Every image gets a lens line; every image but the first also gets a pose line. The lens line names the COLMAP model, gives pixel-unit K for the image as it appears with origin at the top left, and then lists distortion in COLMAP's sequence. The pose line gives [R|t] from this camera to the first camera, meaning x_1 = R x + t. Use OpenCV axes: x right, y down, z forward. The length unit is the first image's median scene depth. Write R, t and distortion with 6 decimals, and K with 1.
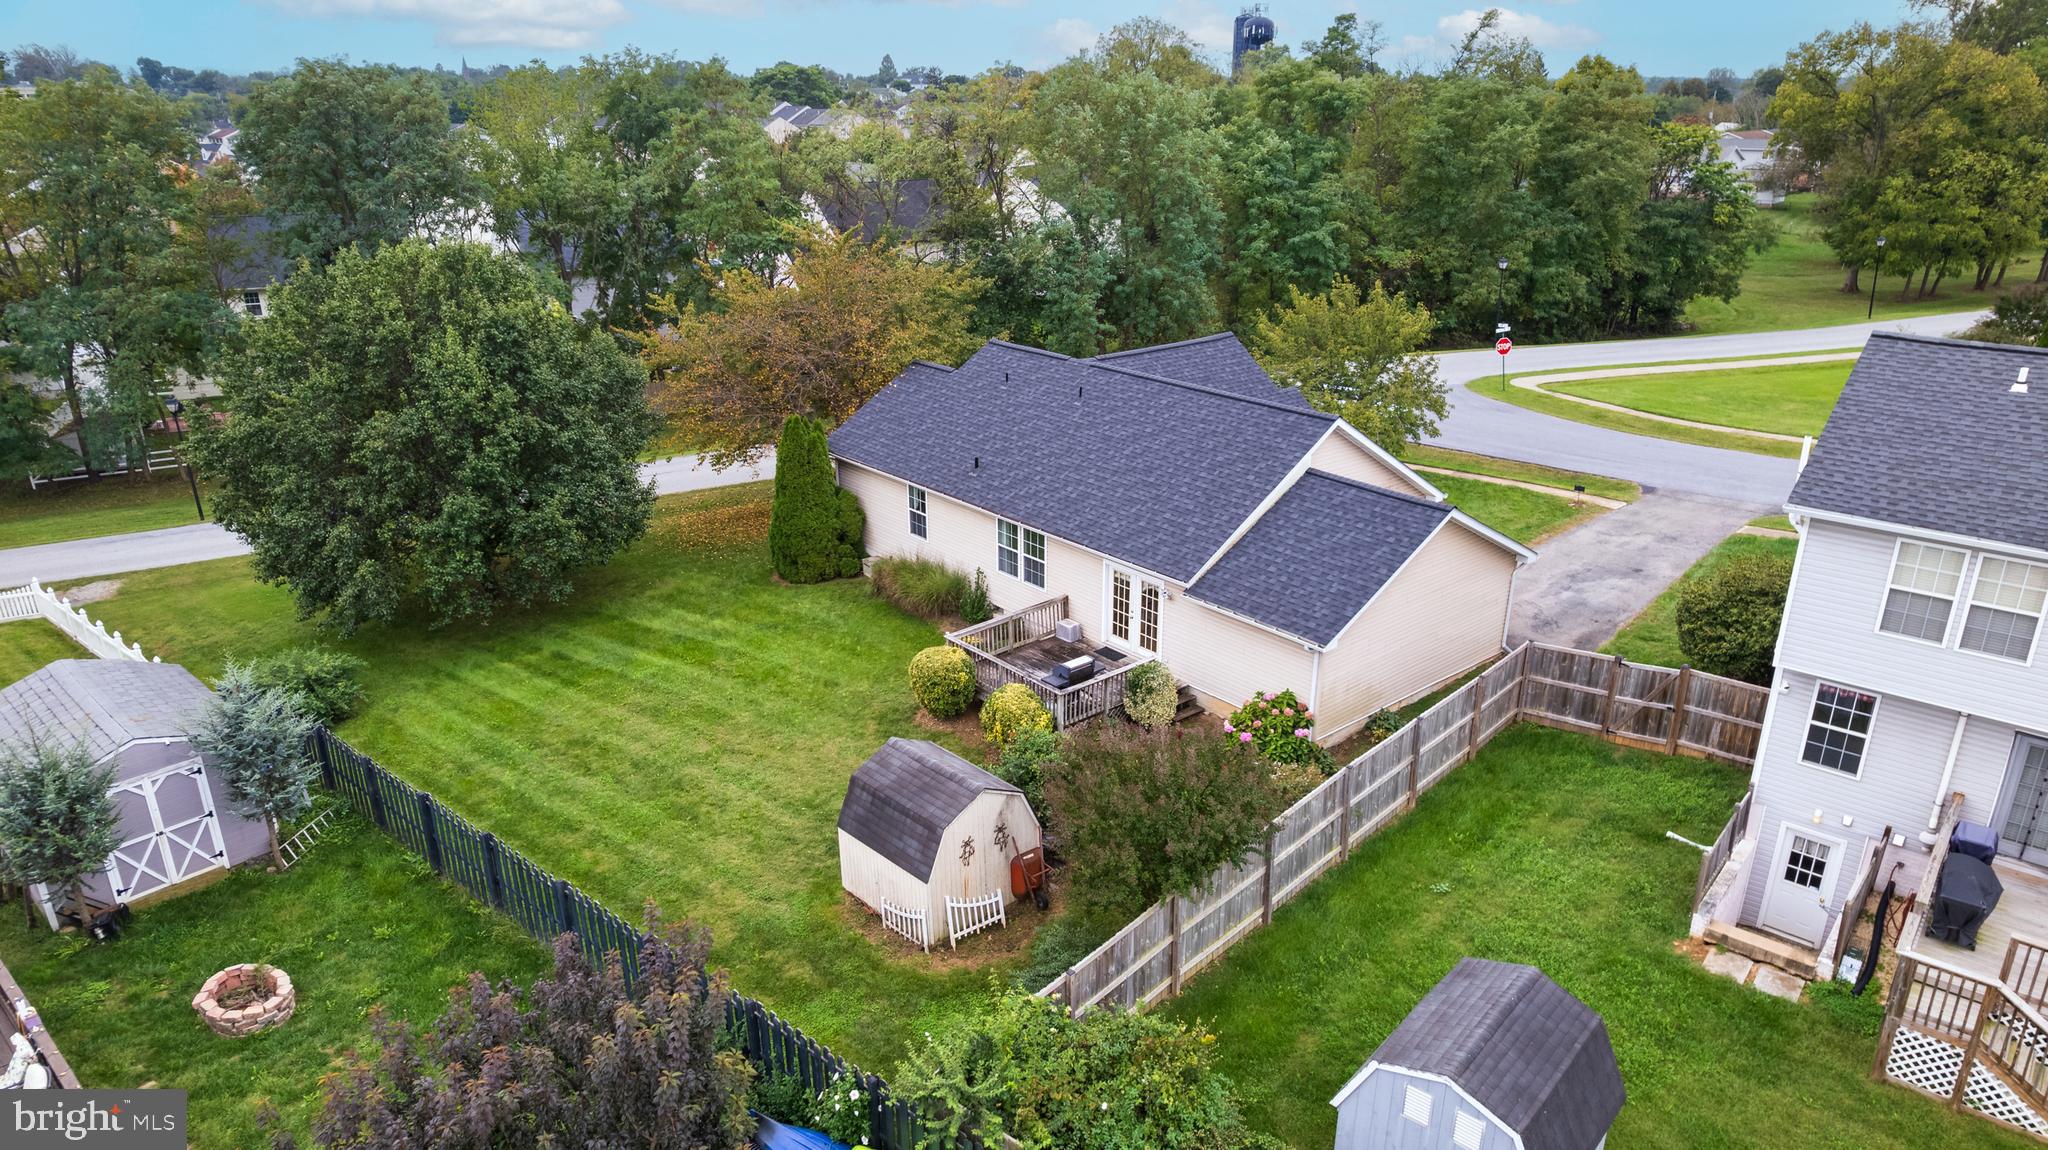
lens RADIAL K [[1301.3, 0, 1024.0], [0, 1301.3, 575.0], [0, 0, 1]] dist [-0.063013, 0.049411]
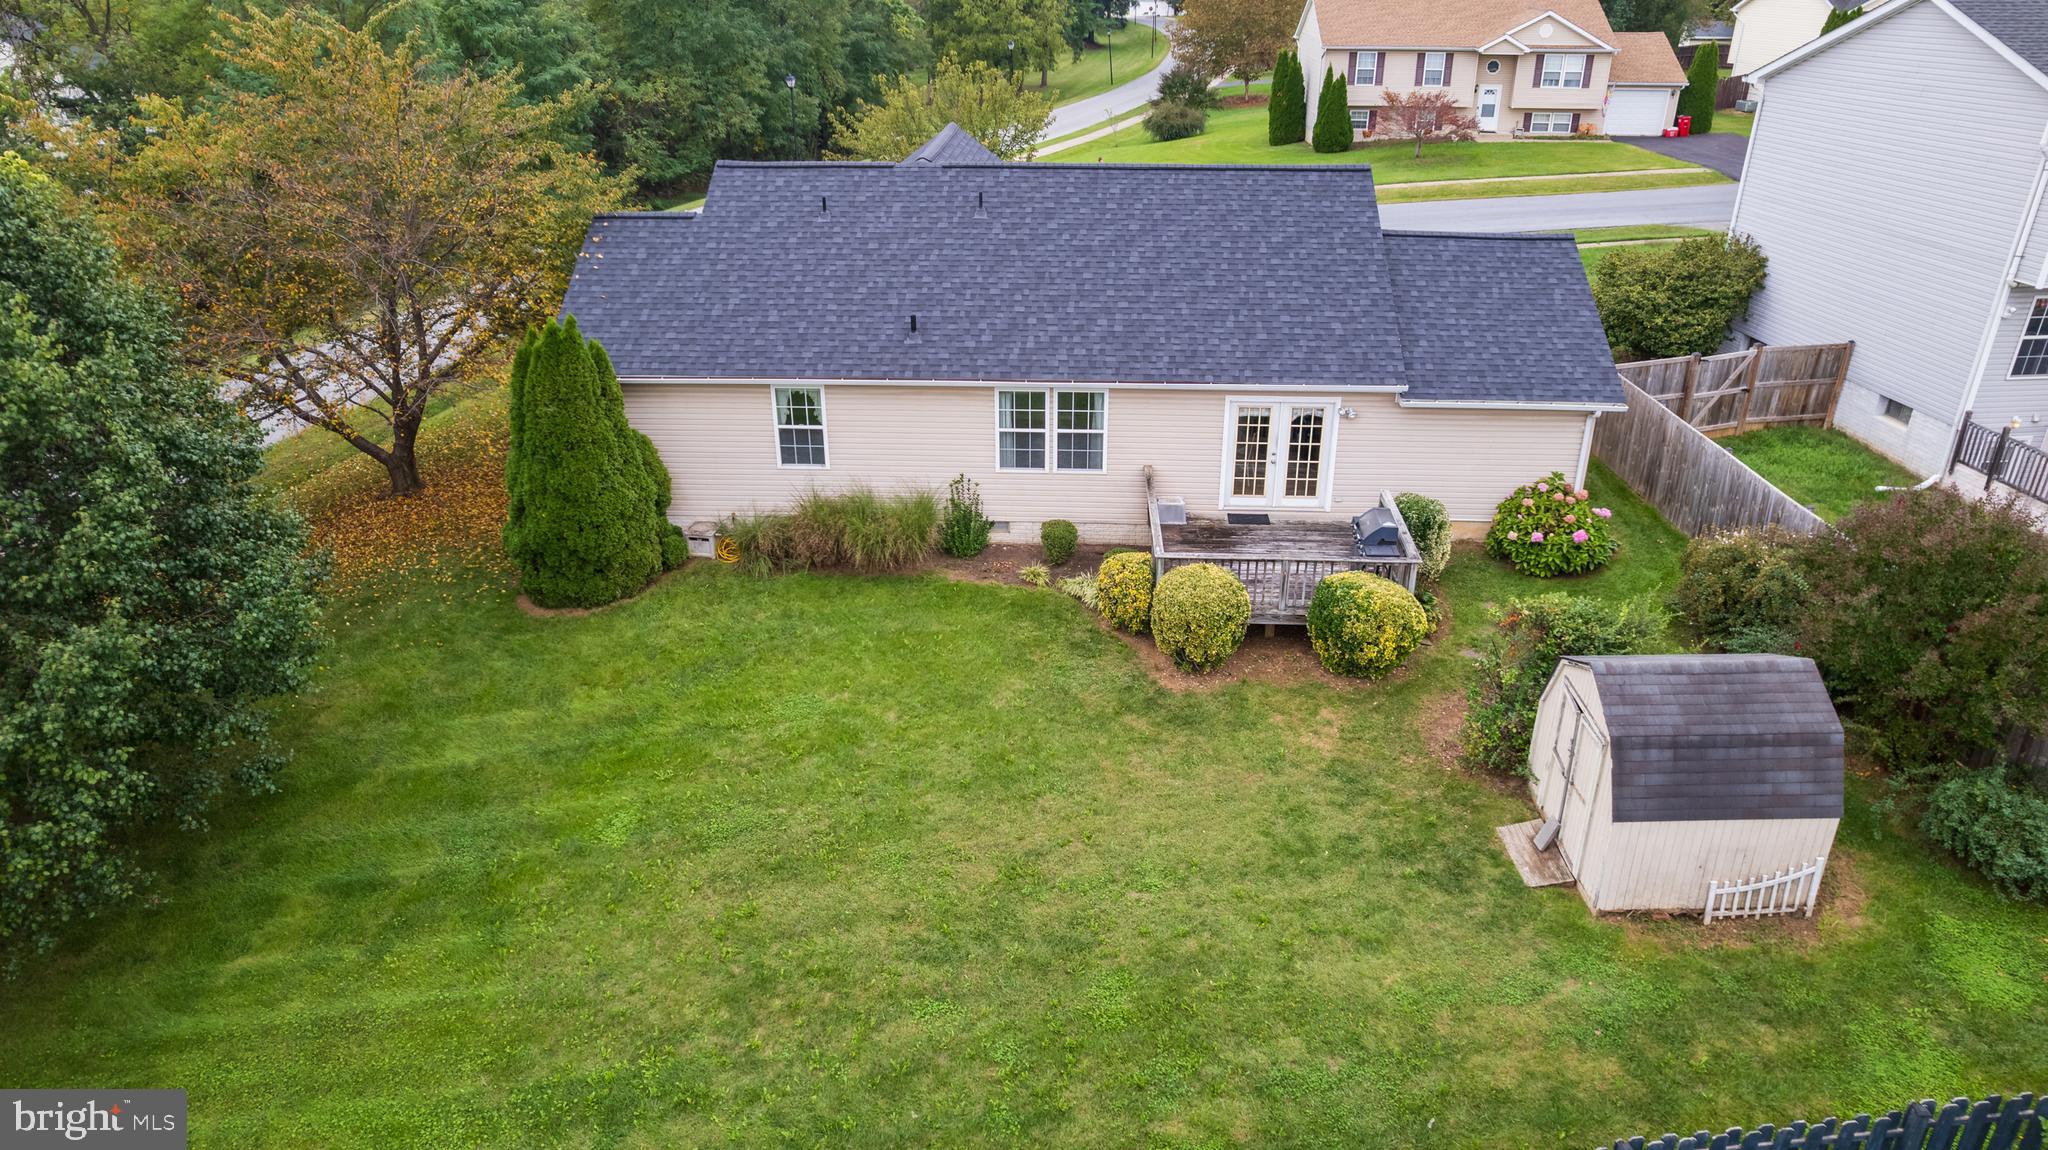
lens RADIAL K [[1301.3, 0, 1024.0], [0, 1301.3, 575.0], [0, 0, 1]] dist [-0.063013, 0.049411]
pose [[0.687837, -0.314702, 0.654097, -0.489508], [0.259112, 0.948211, 0.183731, -0.074921], [-0.678042, 0.043107, 0.733758, 0.505749]]
